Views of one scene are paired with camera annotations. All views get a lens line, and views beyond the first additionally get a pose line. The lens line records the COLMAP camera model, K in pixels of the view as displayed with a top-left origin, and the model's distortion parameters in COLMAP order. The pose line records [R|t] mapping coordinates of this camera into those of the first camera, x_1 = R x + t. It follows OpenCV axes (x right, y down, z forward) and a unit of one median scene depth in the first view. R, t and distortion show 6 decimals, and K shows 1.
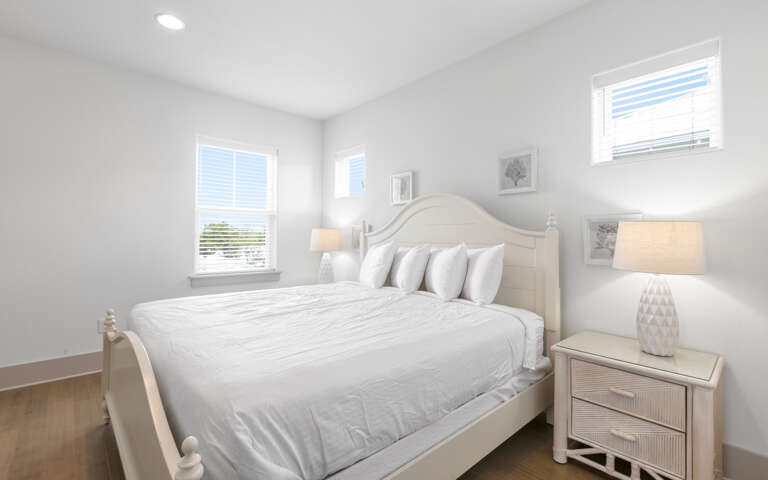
lens RADIAL K [[344.5, 0, 380.1], [0, 344.5, 230.0], [0, 0, 1]] dist [-0.004081, 0.001681]
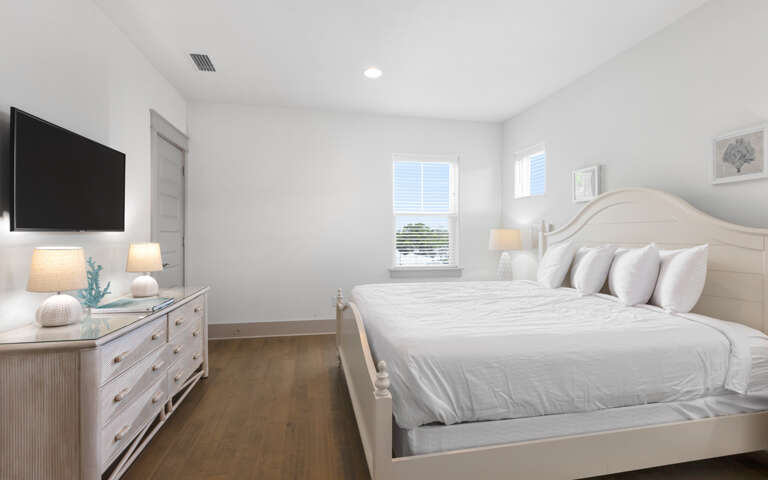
lens RADIAL K [[344.5, 0, 379.0], [0, 344.5, 237.8], [0, 0, 1]] dist [-0.004081, 0.001681]
pose [[0.854569, -0.003474, -0.519326, 0.100720], [0.015614, 0.999697, 0.019005, -0.004479], [0.519103, -0.024350, 0.854365, -0.137263]]
